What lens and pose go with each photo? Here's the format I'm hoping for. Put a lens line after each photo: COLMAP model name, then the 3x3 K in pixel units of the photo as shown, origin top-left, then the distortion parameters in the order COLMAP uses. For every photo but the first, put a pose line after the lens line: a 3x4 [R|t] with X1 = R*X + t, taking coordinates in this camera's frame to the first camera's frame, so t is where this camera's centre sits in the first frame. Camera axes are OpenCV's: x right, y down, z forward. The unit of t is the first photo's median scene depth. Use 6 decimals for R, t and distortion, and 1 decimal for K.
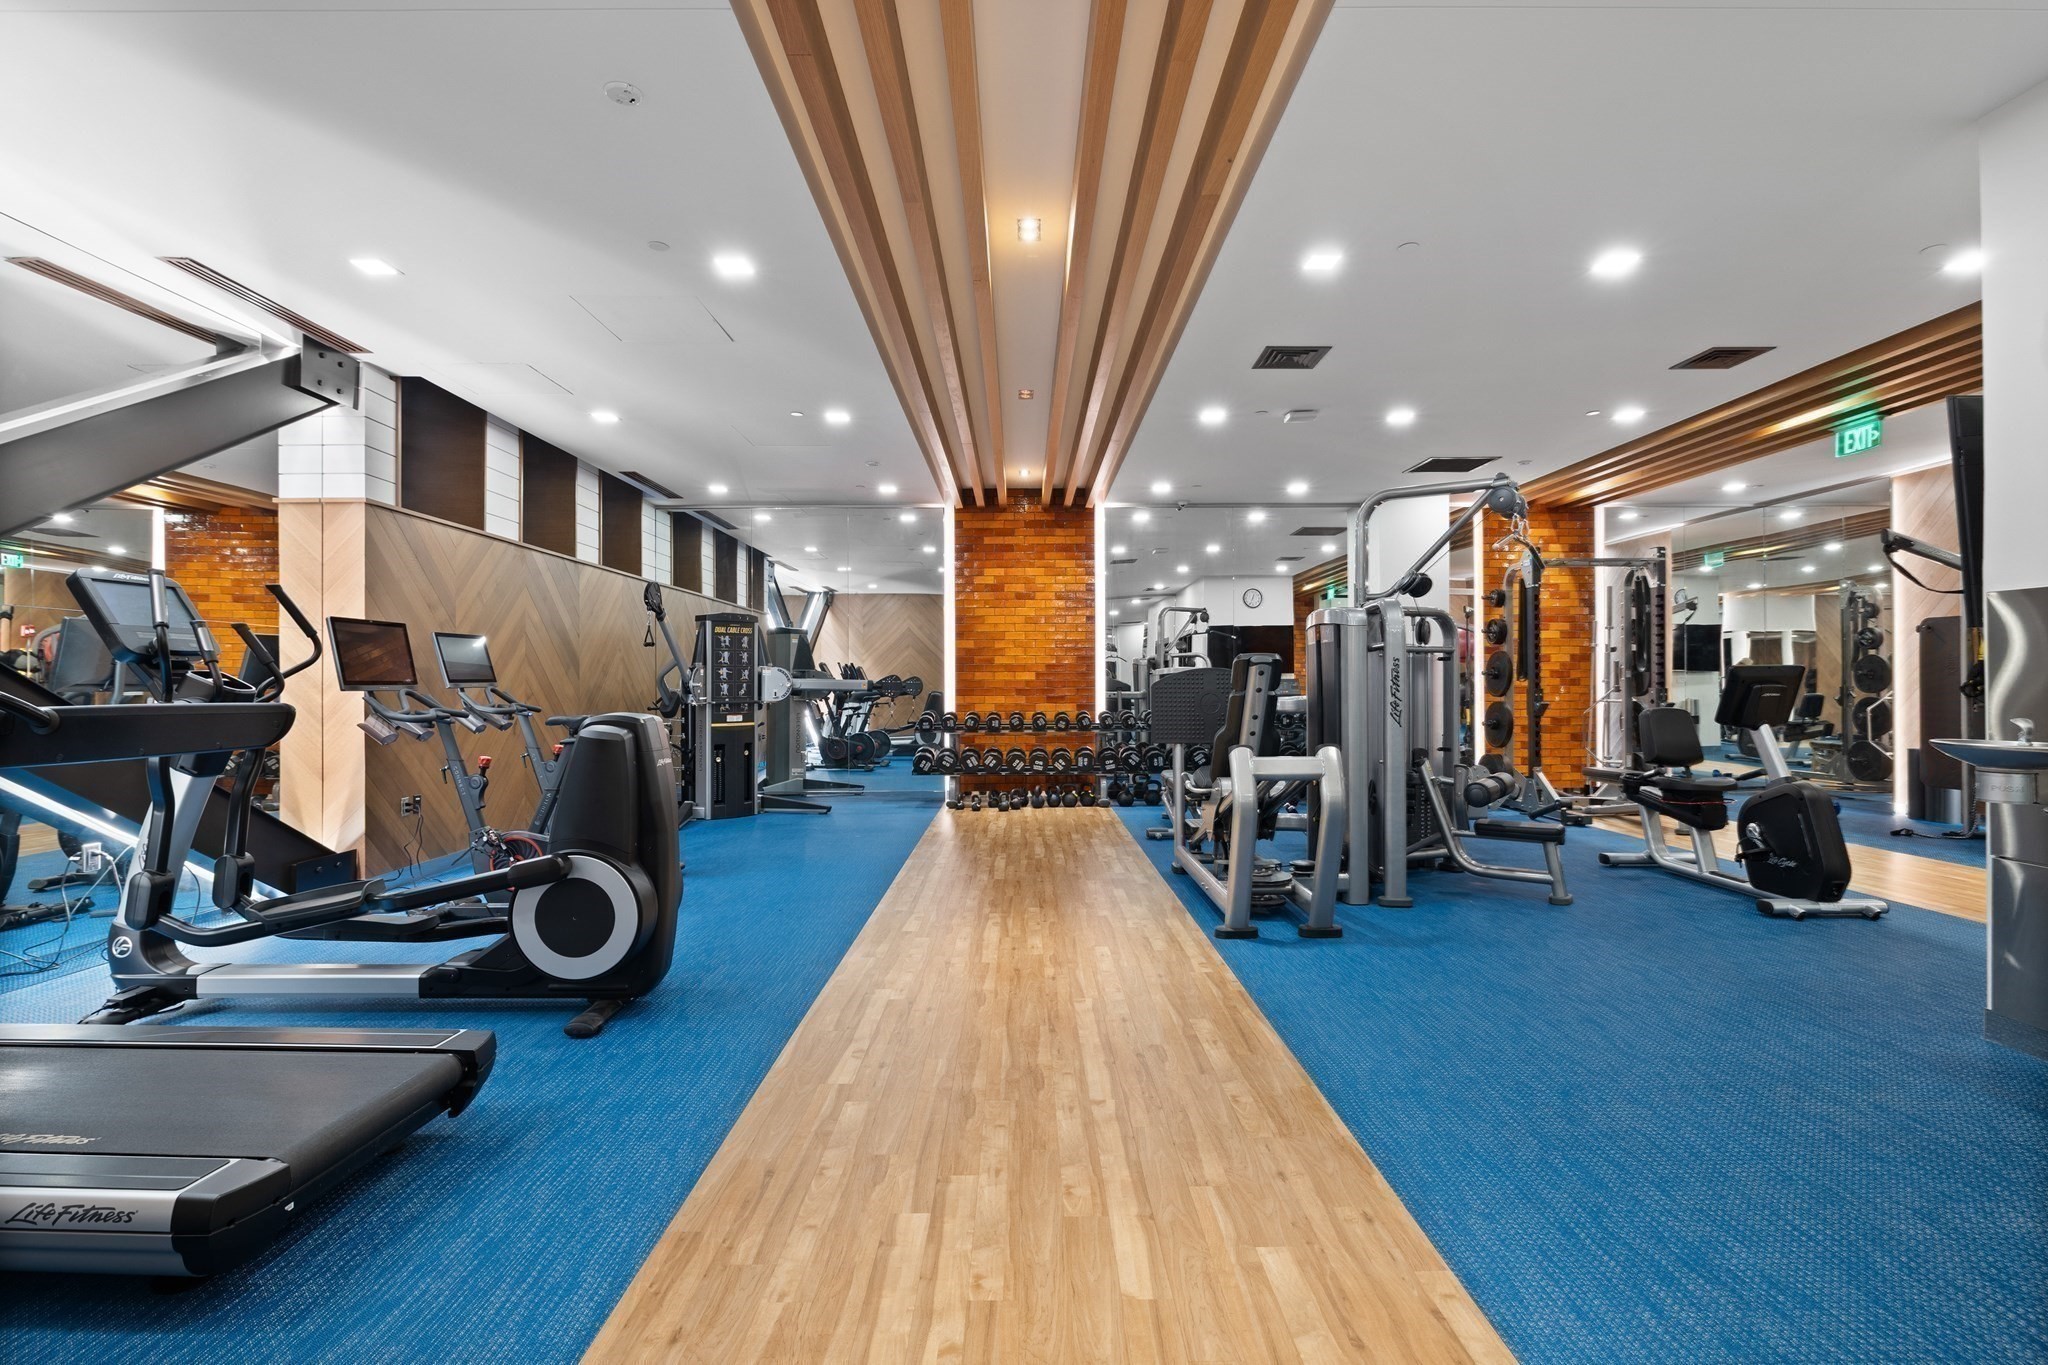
lens RADIAL K [[992.8, 0, 1024.0], [0, 992.8, 682.5], [0, 0, 1]] dist [0.001484, 0.000143]
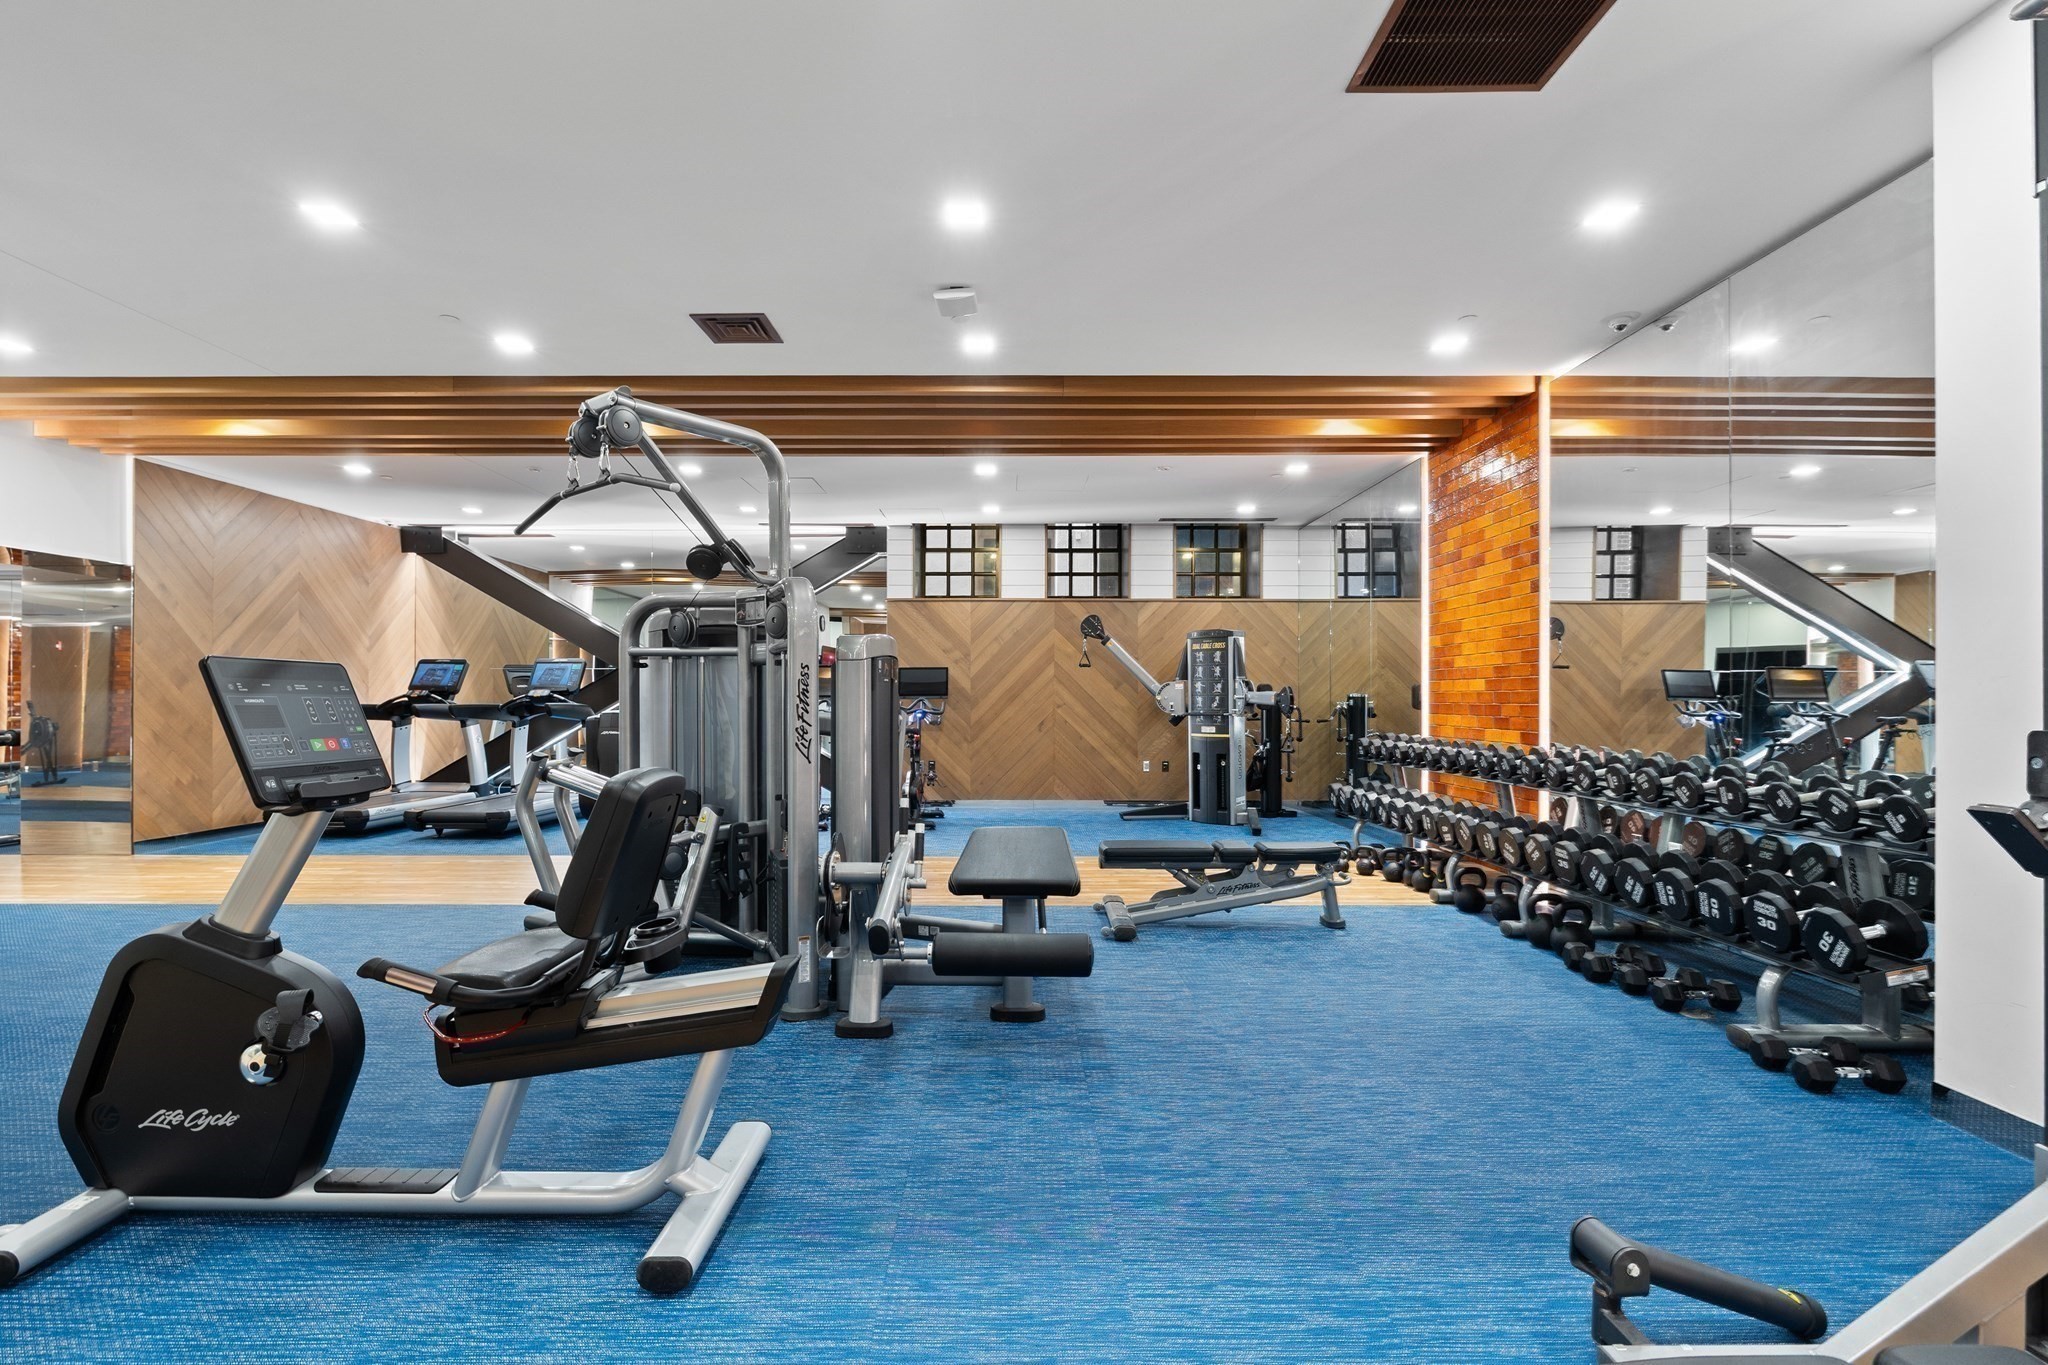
lens RADIAL K [[940.0, 0, 1024.0], [0, 940.0, 682.5], [0, 0, 1]] dist [0.000069, -0.000051]
pose [[-0.006716, -0.016378, -0.999843, 0.714854], [-0.001720, 0.999865, -0.016366, 0.002952], [0.999976, 0.001610, -0.006743, 0.817492]]
